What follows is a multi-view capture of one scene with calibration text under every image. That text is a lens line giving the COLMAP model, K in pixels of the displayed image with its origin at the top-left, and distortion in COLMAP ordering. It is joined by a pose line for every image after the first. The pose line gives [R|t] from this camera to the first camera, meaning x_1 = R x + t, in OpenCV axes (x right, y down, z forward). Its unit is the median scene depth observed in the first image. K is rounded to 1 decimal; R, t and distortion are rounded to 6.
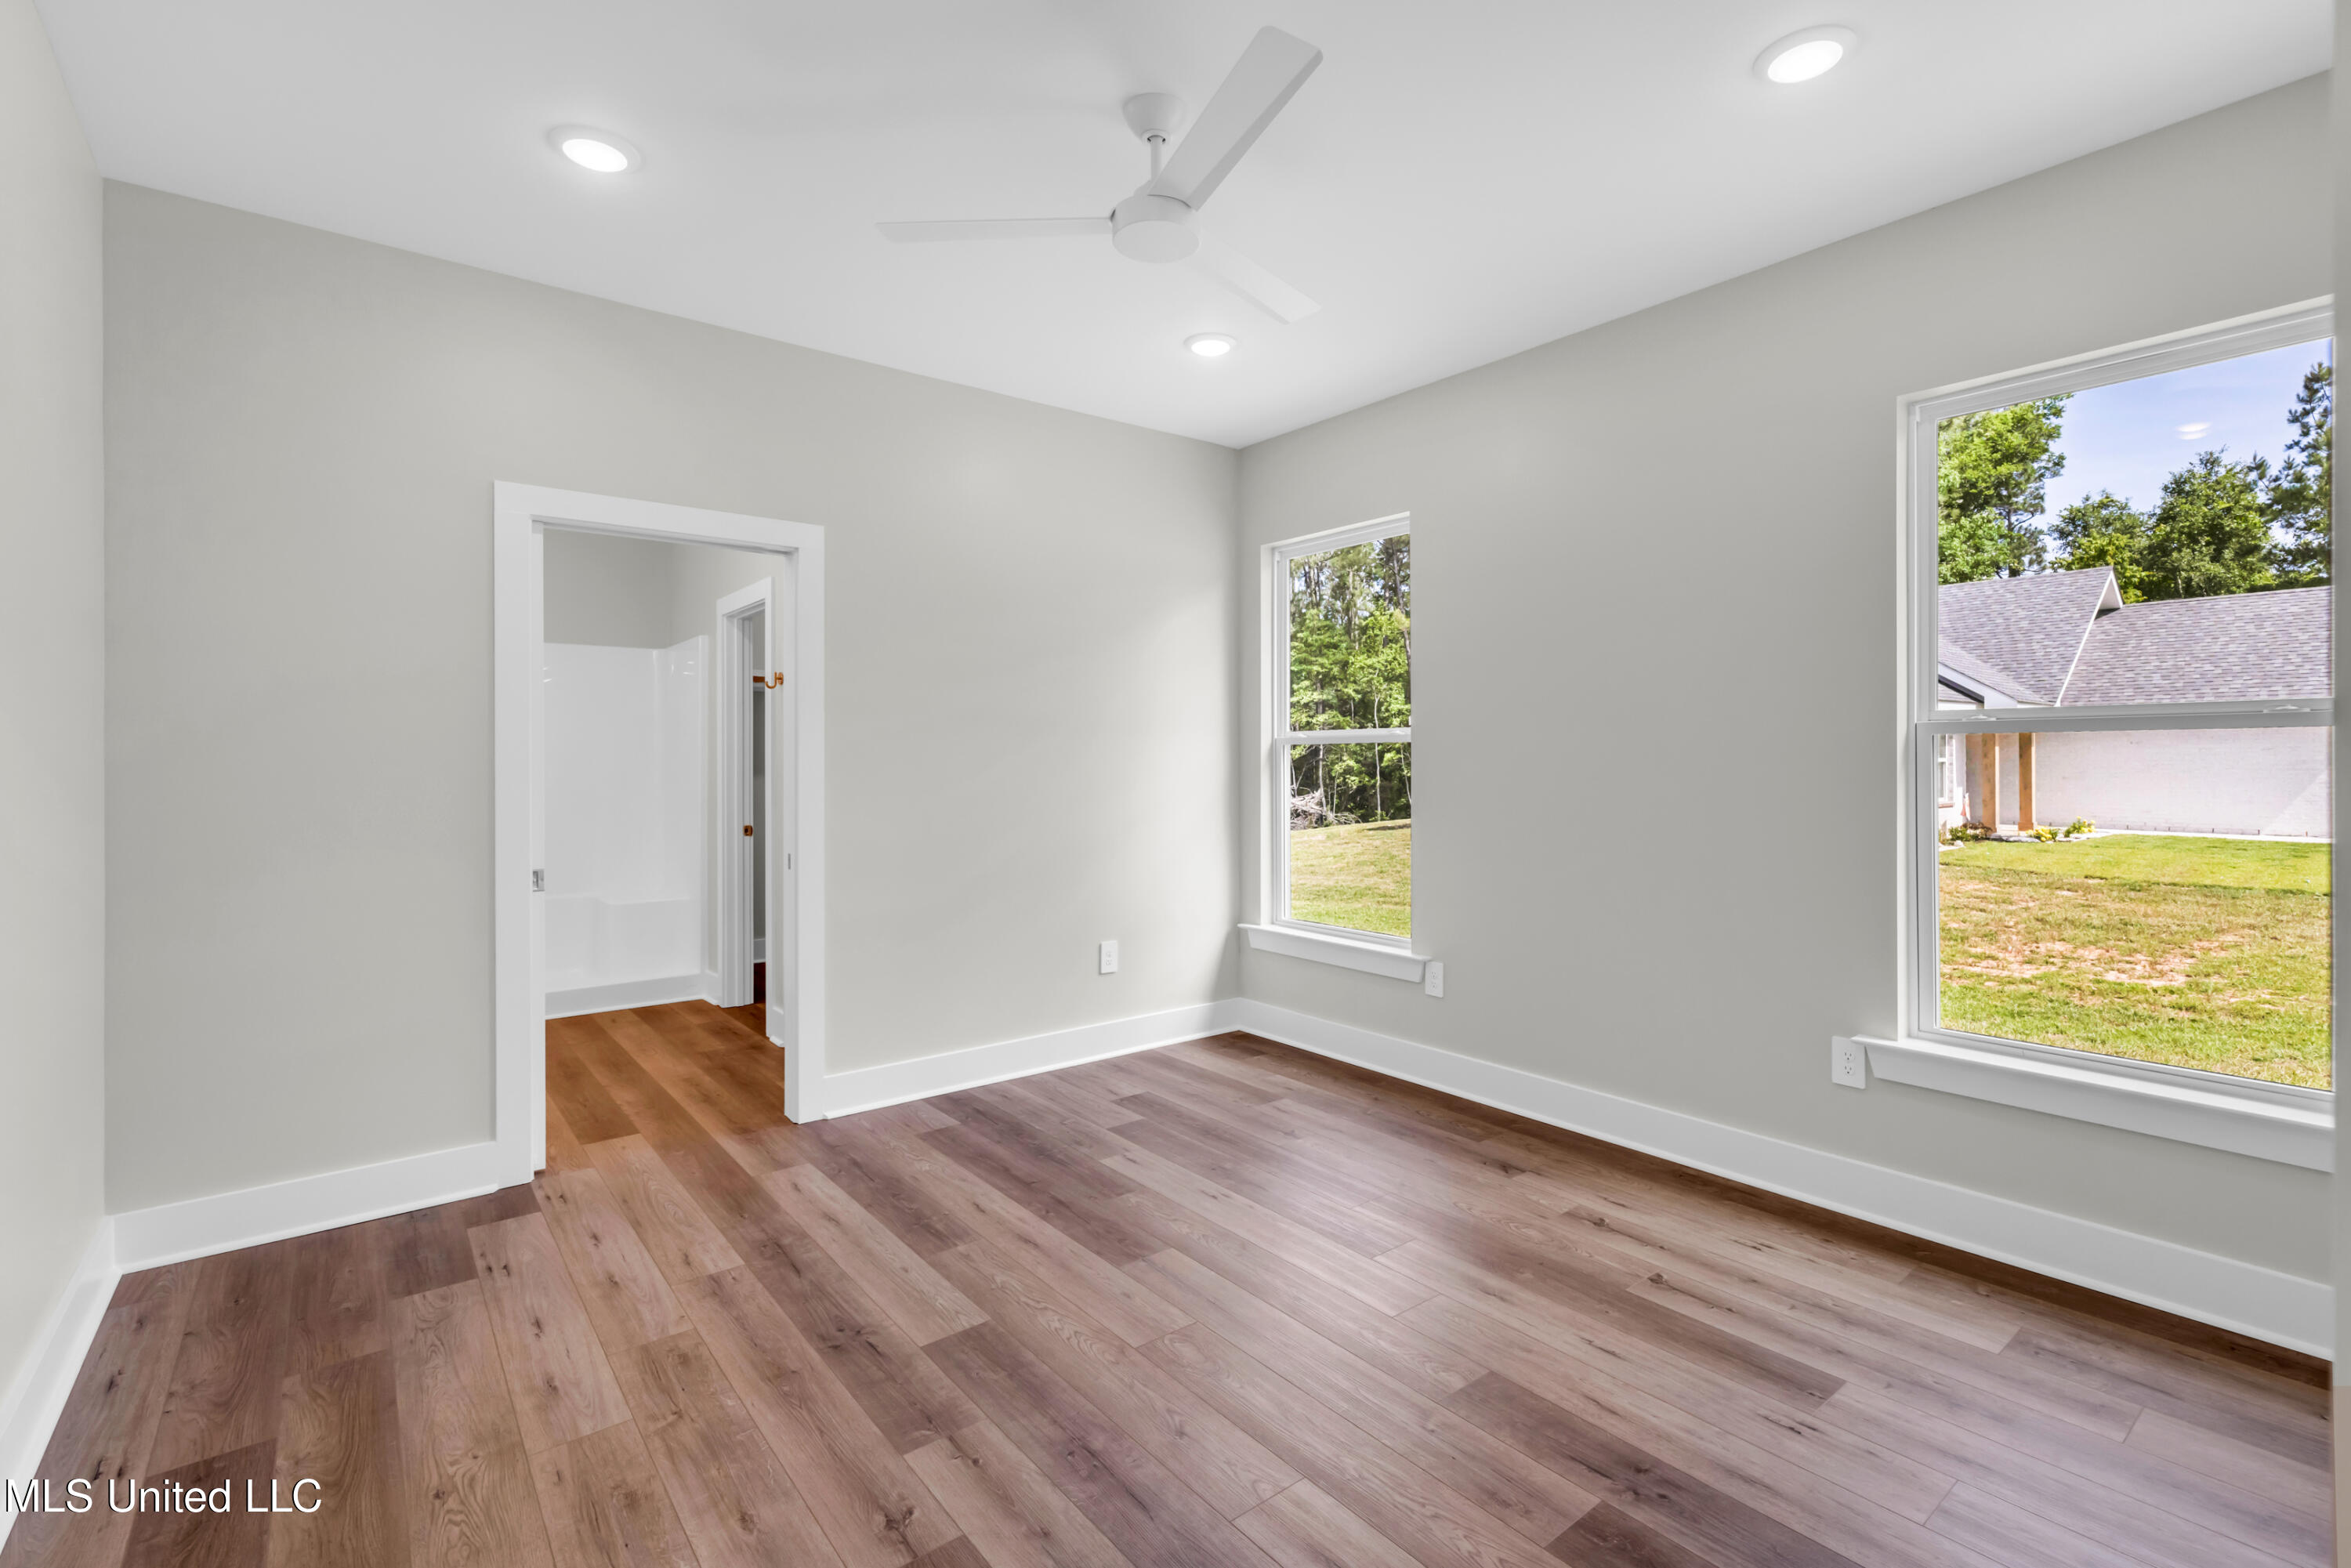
lens RADIAL K [[1052.8, 0, 1197.8], [0, 1052.8, 772.8], [0, 0, 1]] dist [0.004173, -0.000701]
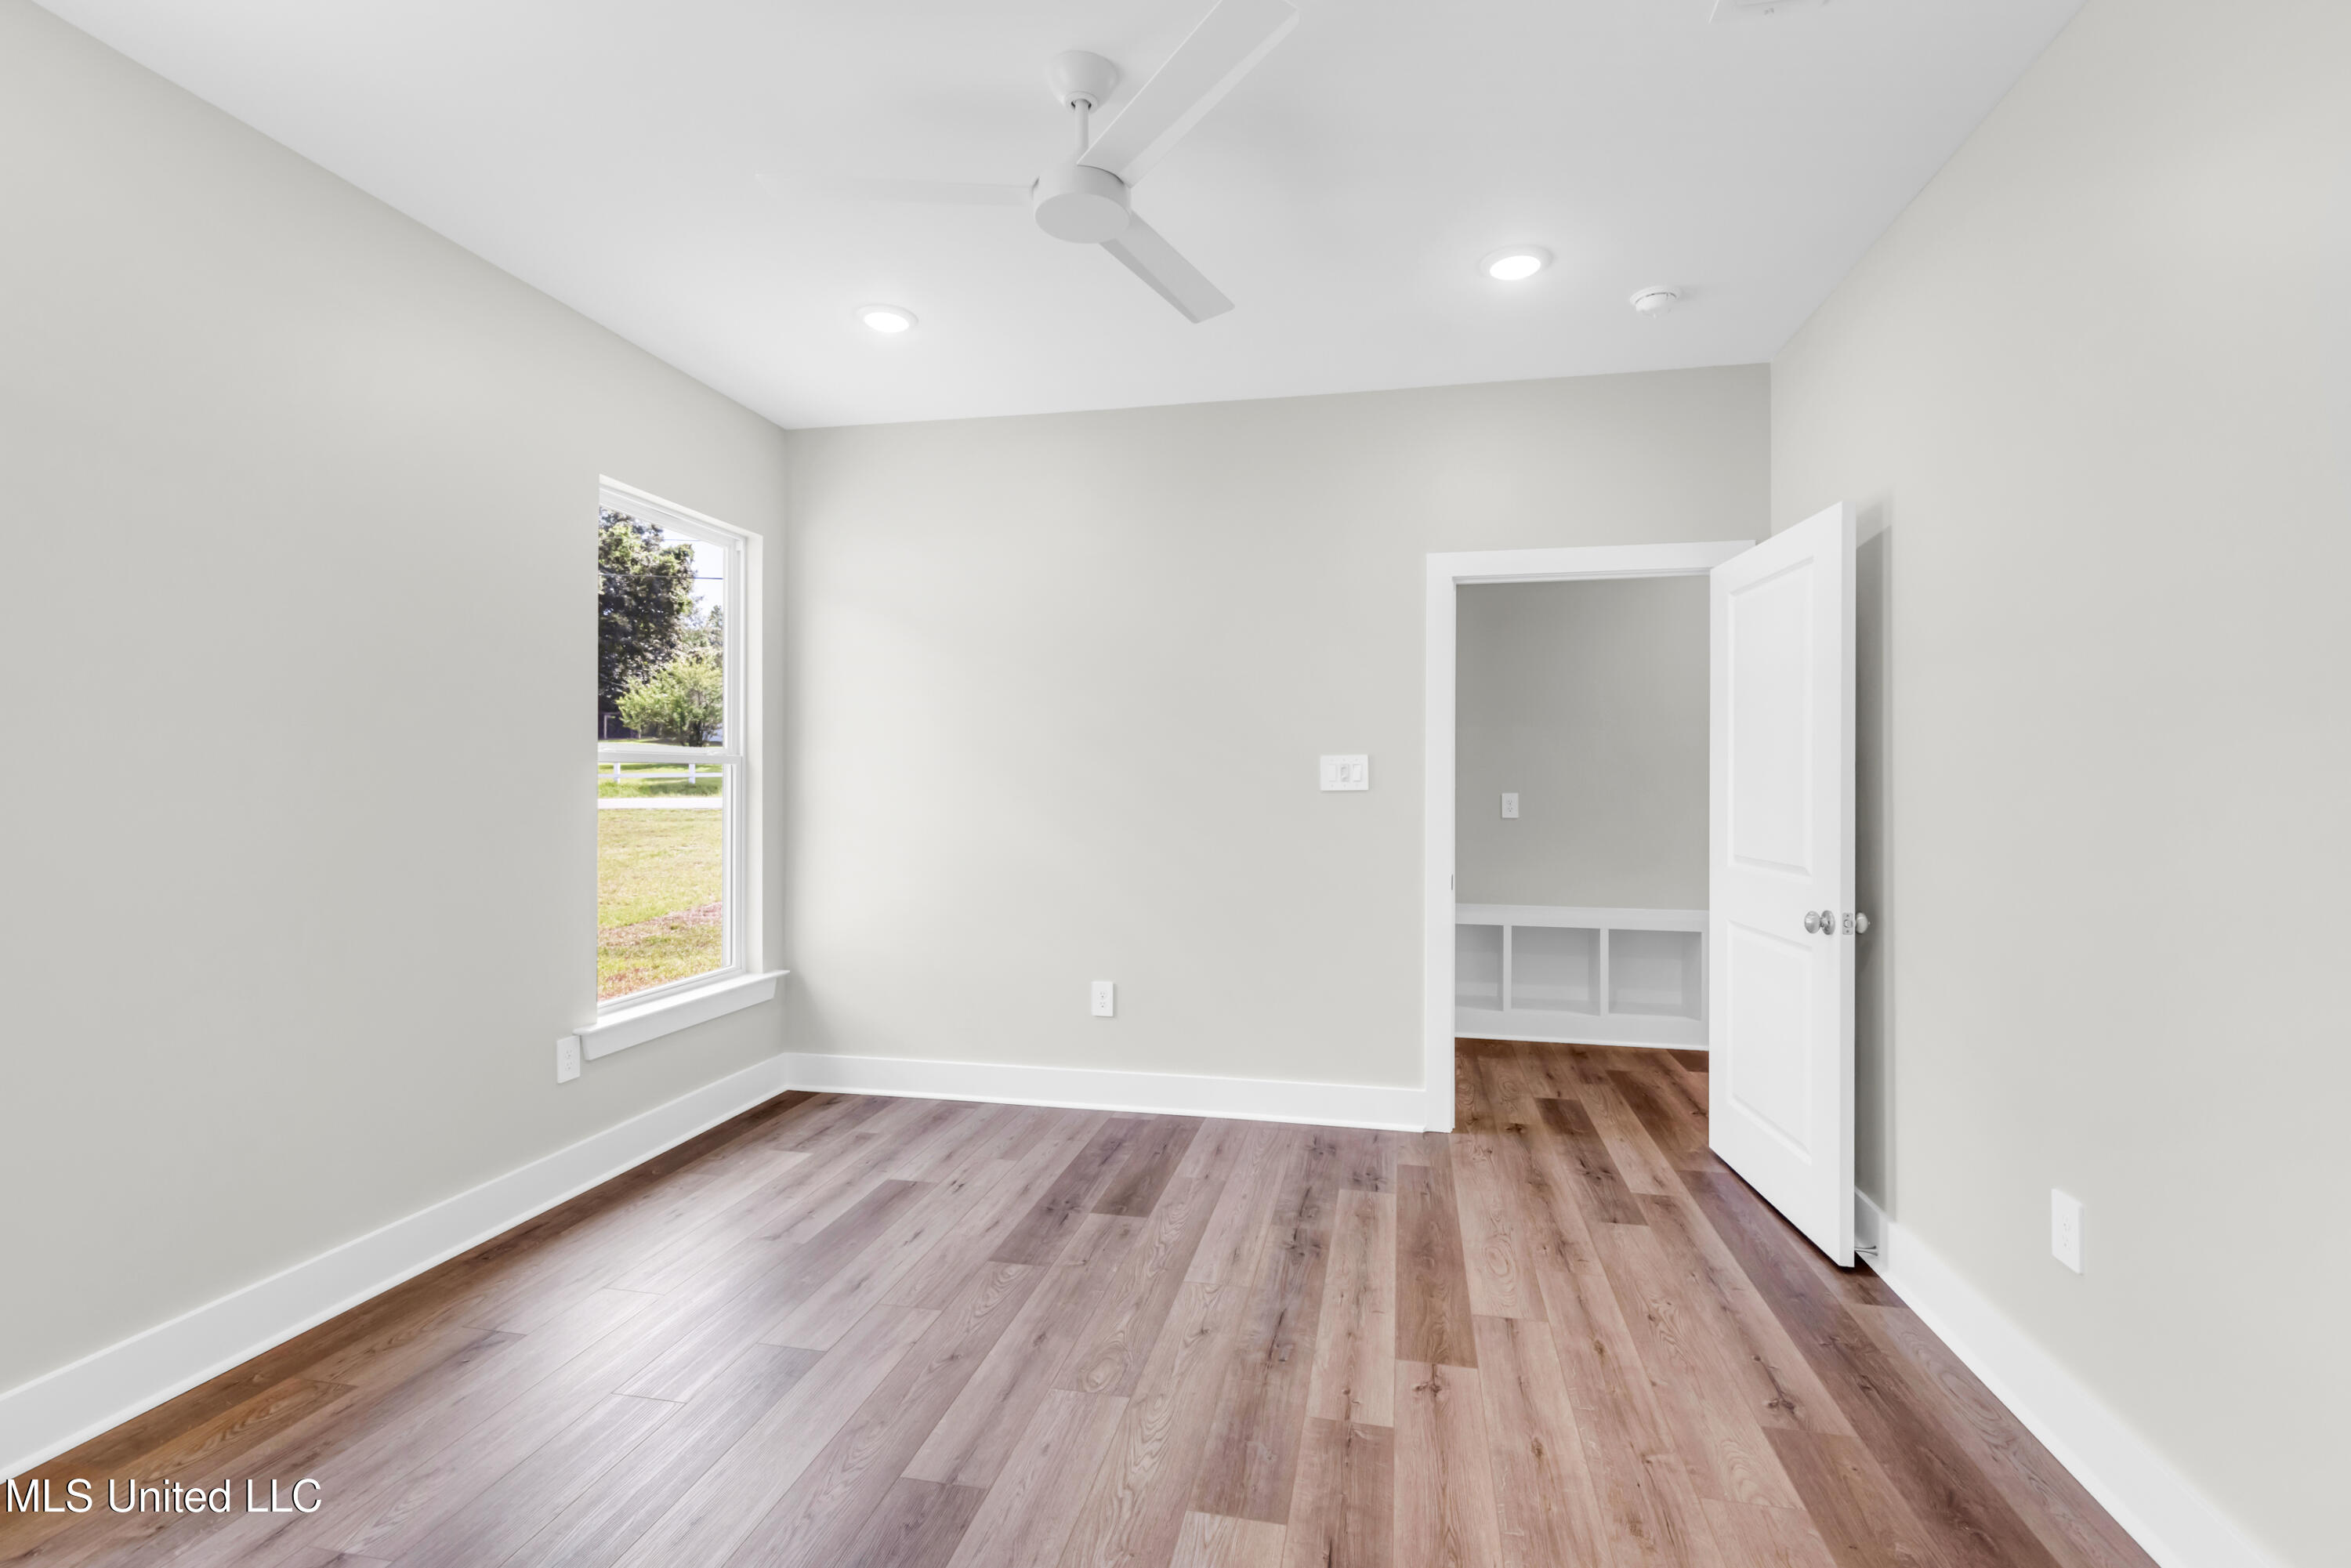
lens RADIAL K [[1052.8, 0, 1179.9], [0, 1052.8, 788.2], [0, 0, 1]] dist [0.004173, -0.000701]
pose [[-0.629367, -0.002978, 0.777102, -0.912510], [0.011313, 0.999852, 0.012994, -0.020611], [-0.777026, 0.016969, -0.629240, 1.713155]]
